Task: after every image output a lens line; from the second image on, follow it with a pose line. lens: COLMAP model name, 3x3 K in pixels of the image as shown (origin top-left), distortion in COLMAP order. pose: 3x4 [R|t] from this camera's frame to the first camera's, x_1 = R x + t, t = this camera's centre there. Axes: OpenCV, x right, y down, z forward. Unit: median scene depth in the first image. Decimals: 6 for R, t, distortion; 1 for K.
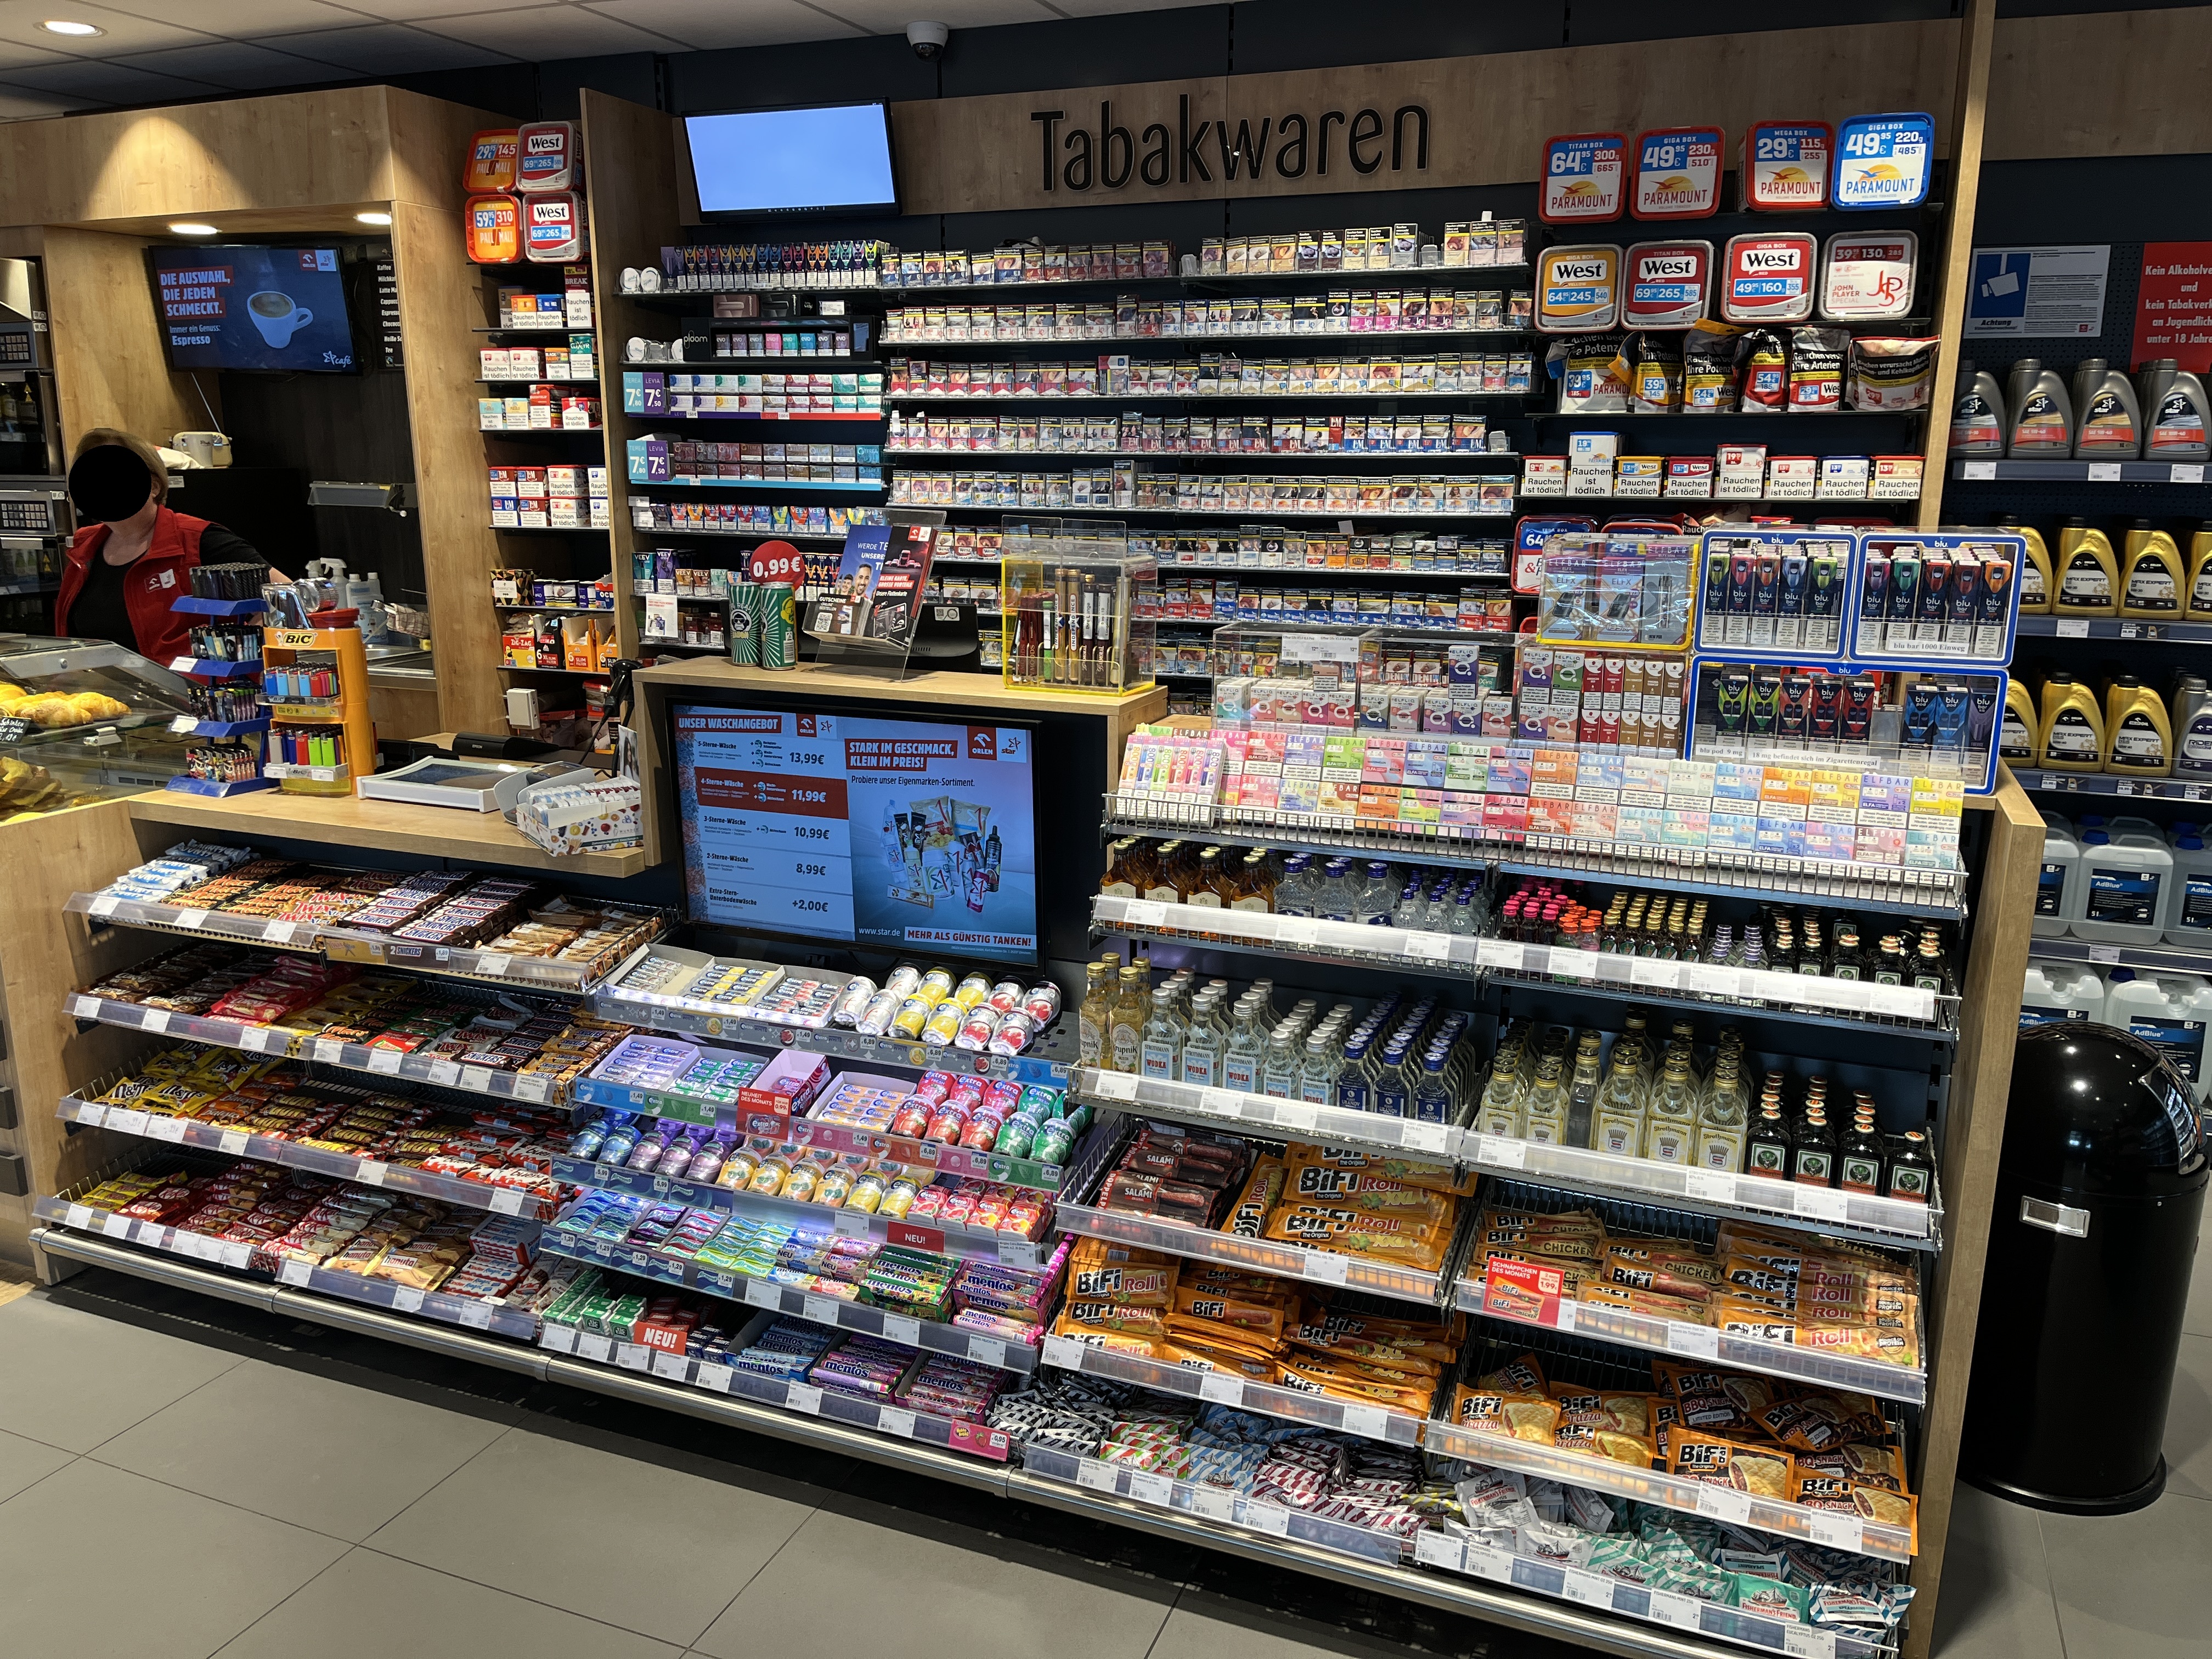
lens RADIAL K [[1680.3, 0, 1108.4], [0, 1680.3, 839.1], [0, 0, 1]] dist [0.017156, -0.001922]
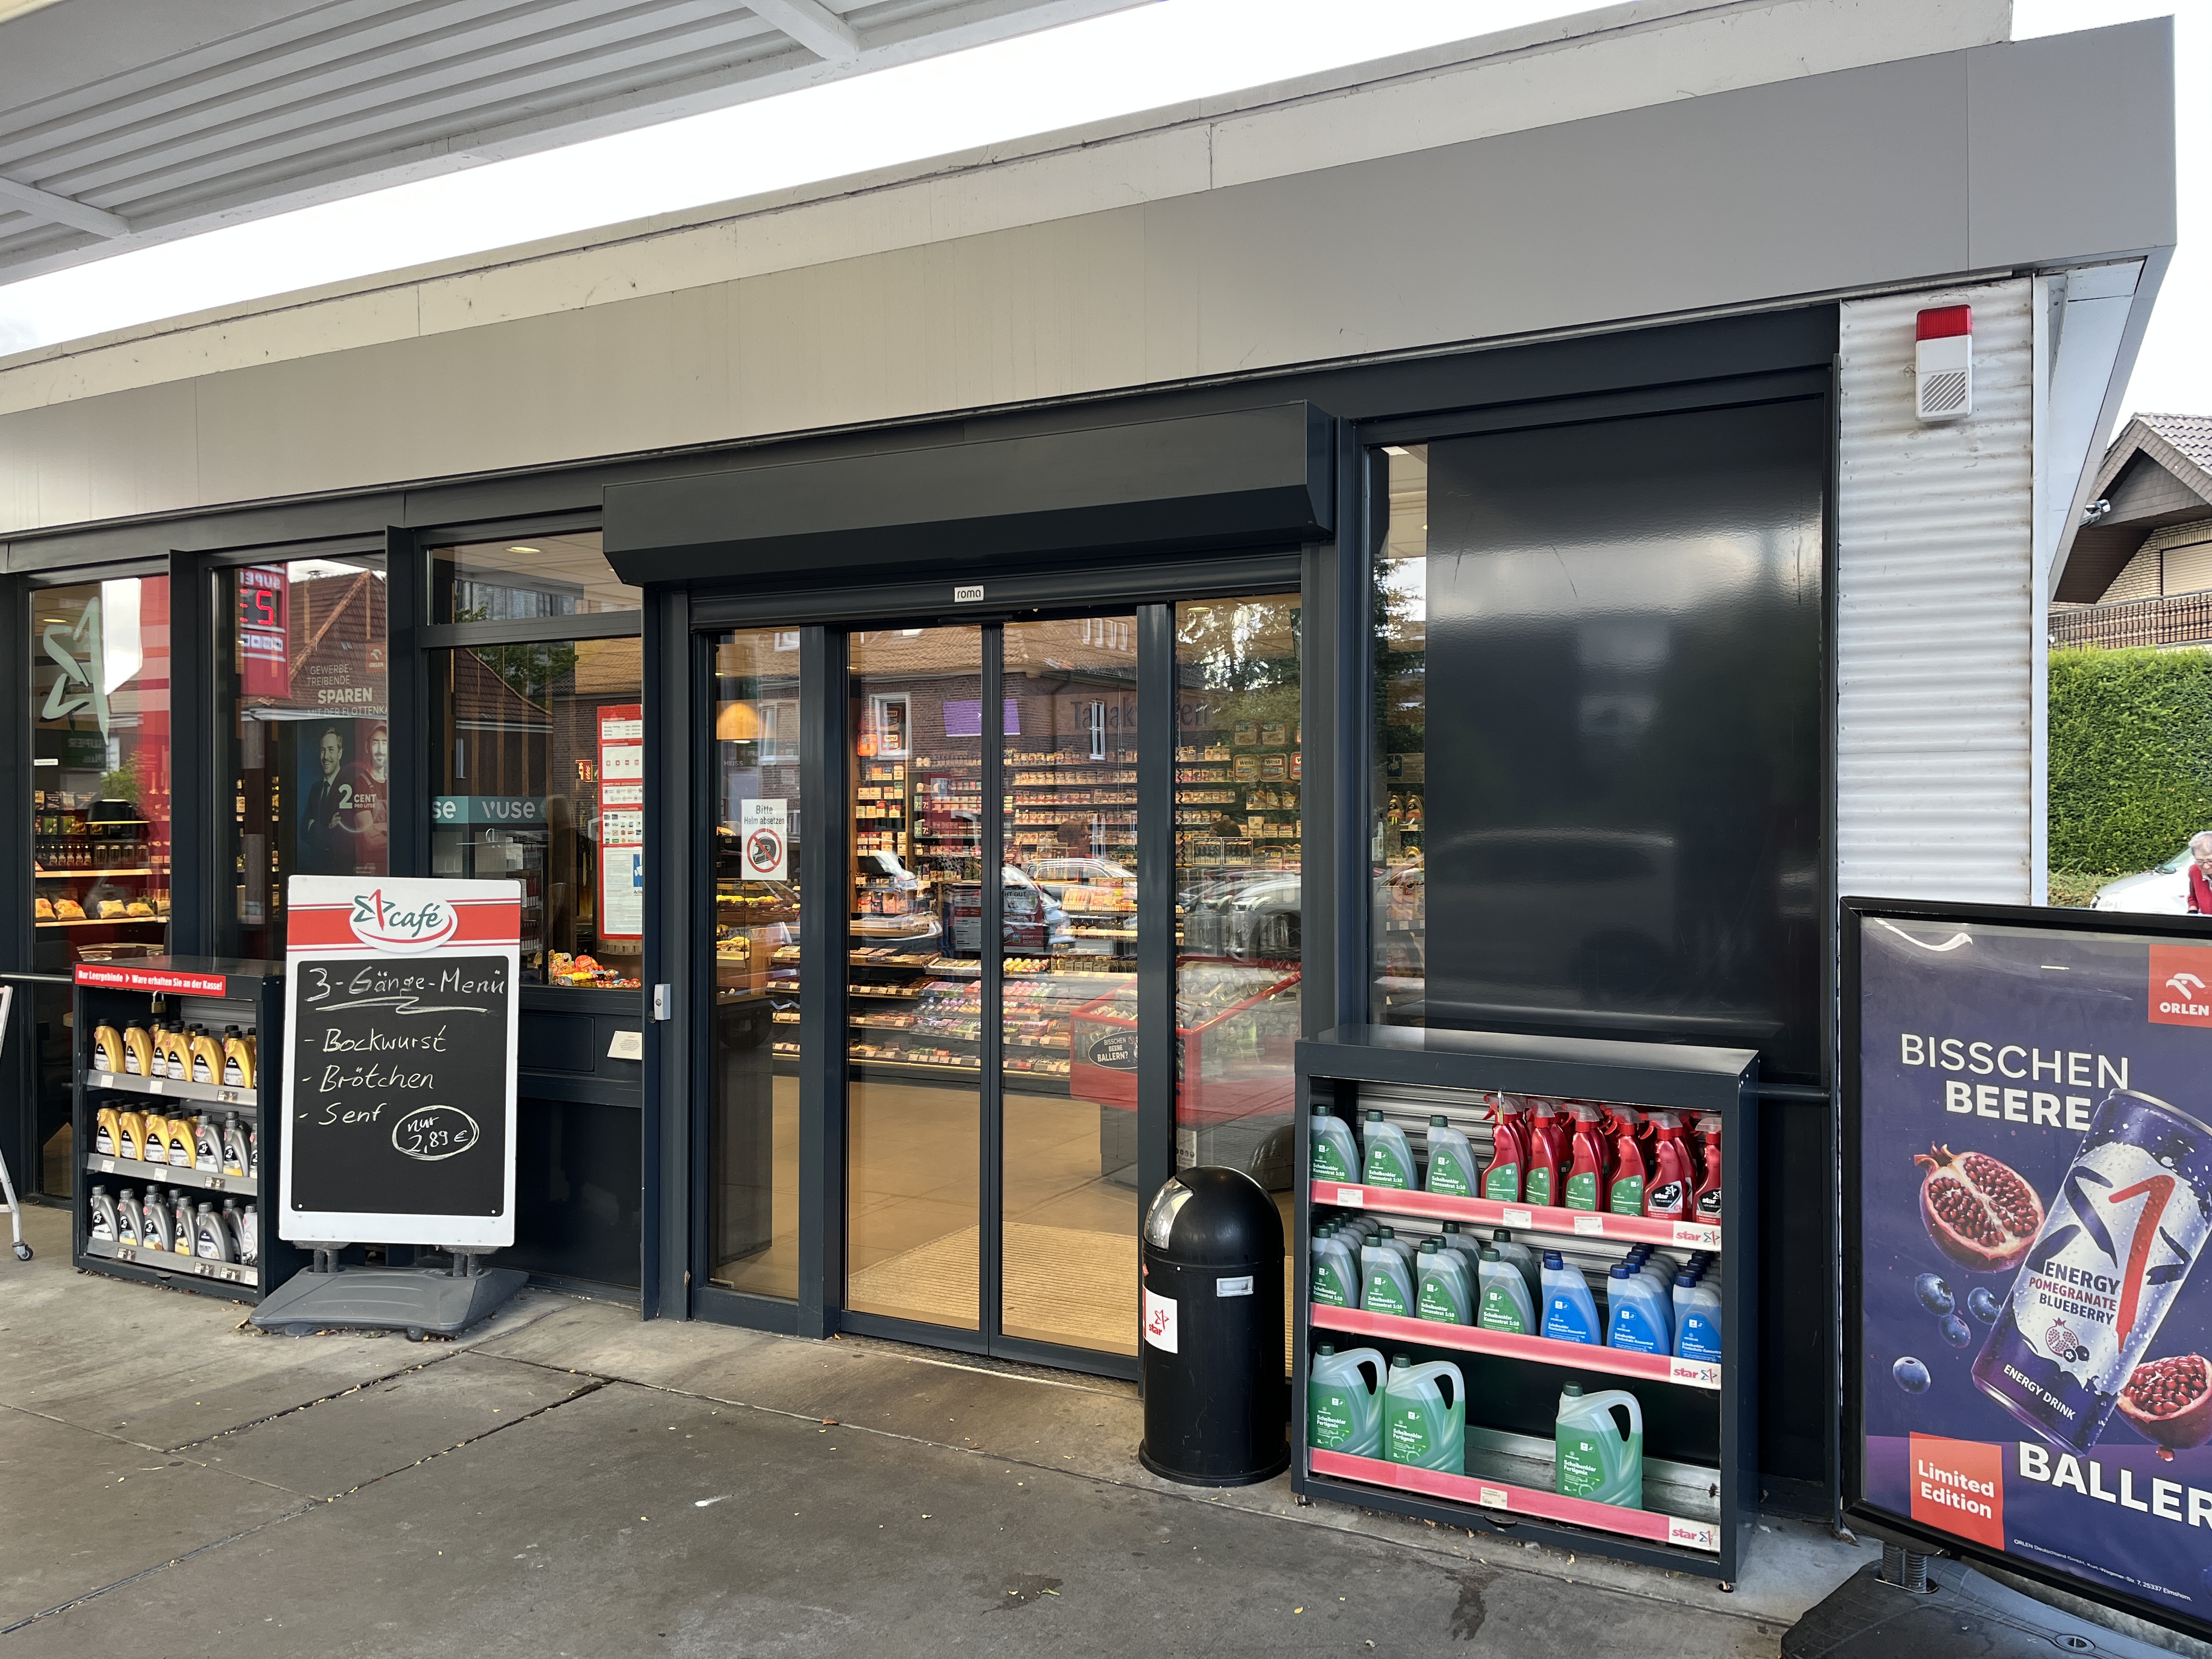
lens RADIAL K [[1680.3, 0, 1103.0], [0, 1680.3, 826.5], [0, 0, 1]] dist [0.017156, -0.001922]
pose [[0.995681, -0.007736, -0.092521, 0.248770], [-0.013537, 0.973777, -0.227104, 0.365643], [0.091852, 0.227375, 0.969466, -1.526515]]
